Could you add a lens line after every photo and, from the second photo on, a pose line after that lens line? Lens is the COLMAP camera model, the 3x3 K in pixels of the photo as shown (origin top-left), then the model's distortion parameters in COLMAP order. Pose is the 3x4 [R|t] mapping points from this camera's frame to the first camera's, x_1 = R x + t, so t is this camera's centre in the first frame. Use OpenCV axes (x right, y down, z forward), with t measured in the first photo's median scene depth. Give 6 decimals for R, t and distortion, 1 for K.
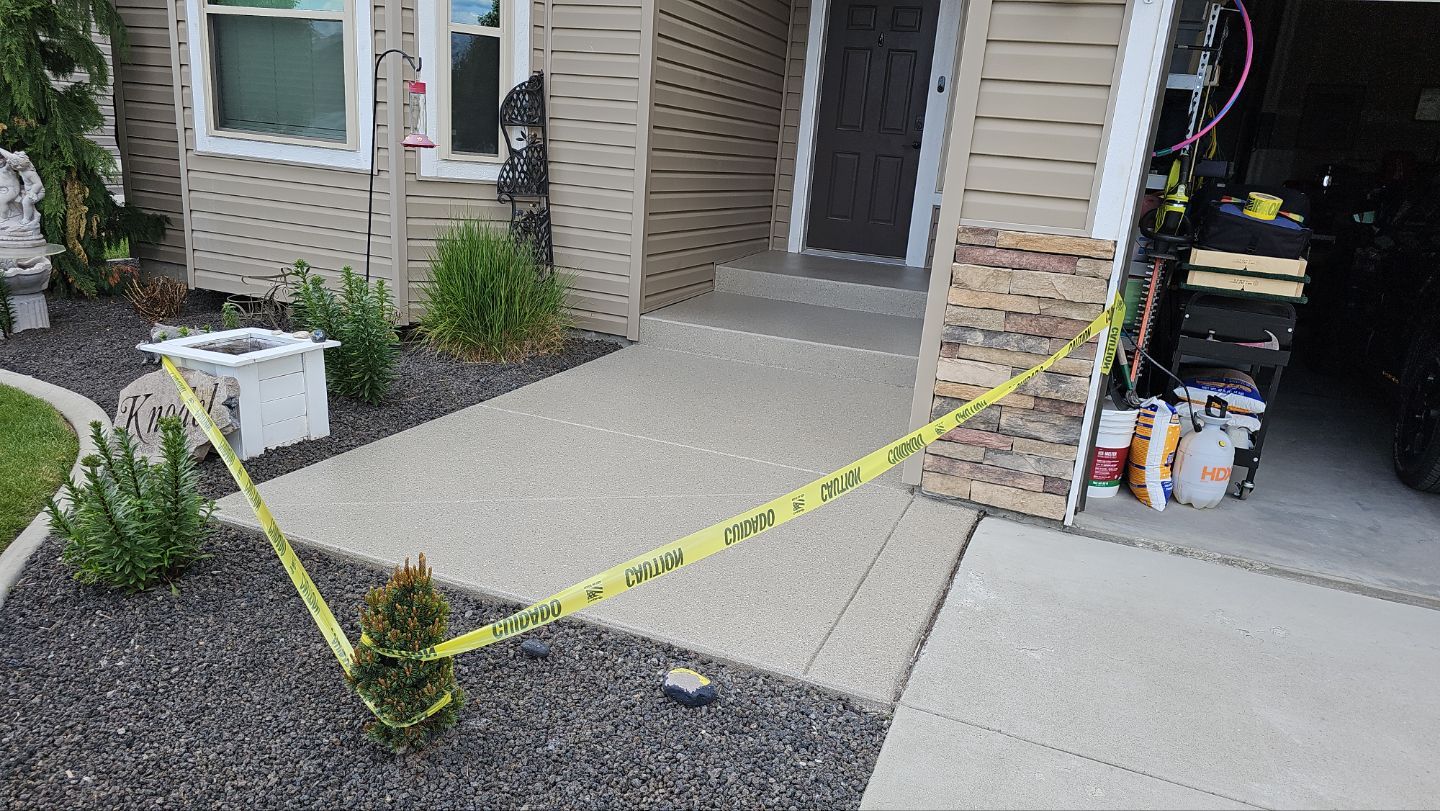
lens RADIAL K [[980.4, 0, 723.5], [0, 980.4, 417.7], [0, 0, 1]] dist [0.065924, -0.062498]
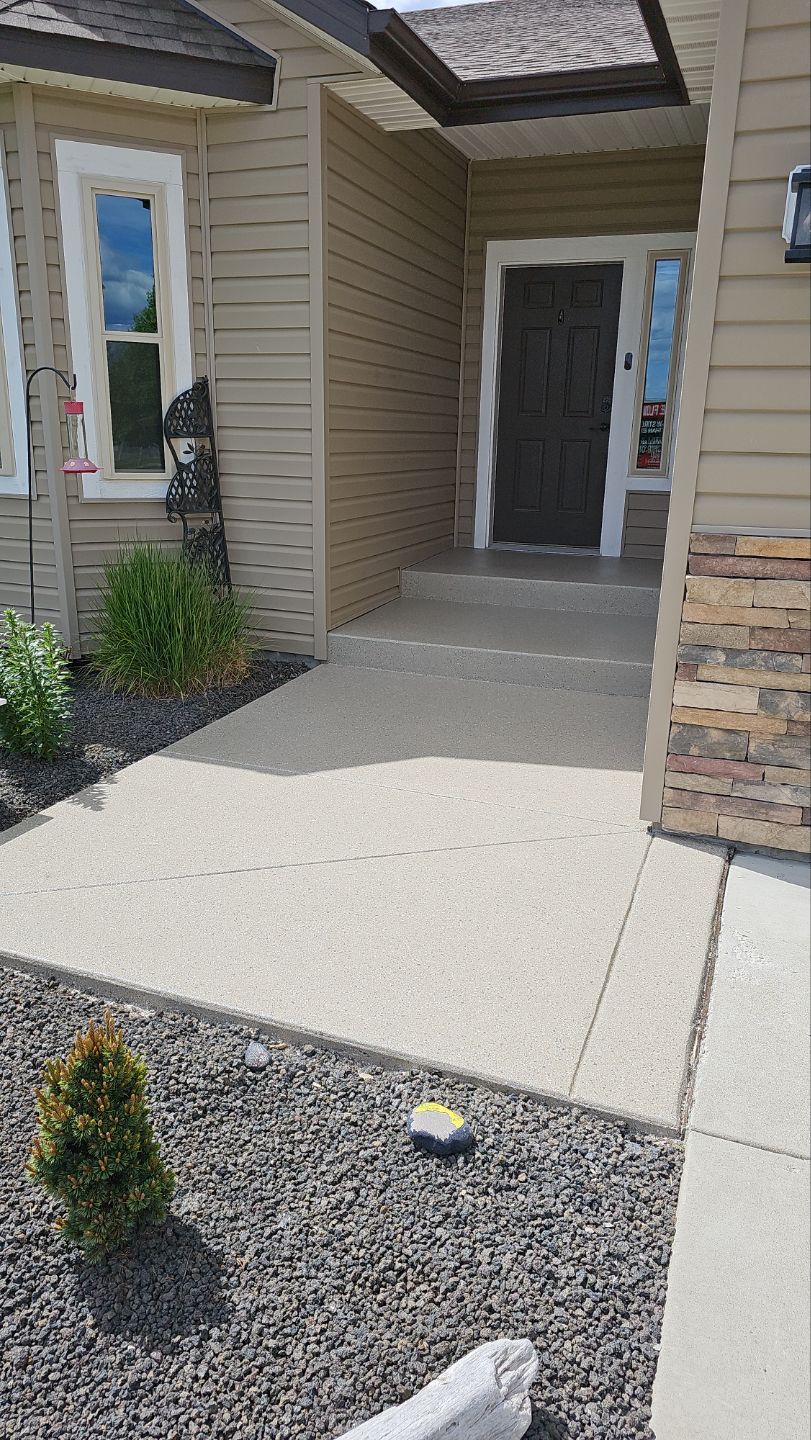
lens RADIAL K [[980.4, 0, 400.3], [0, 980.4, 711.8], [0, 0, 1]] dist [0.065924, -0.062498]
pose [[0.998133, -0.060988, -0.003314, -0.028038], [0.061024, 0.998060, 0.012361, -0.059264], [0.002554, -0.012540, 0.999918, 0.106412]]
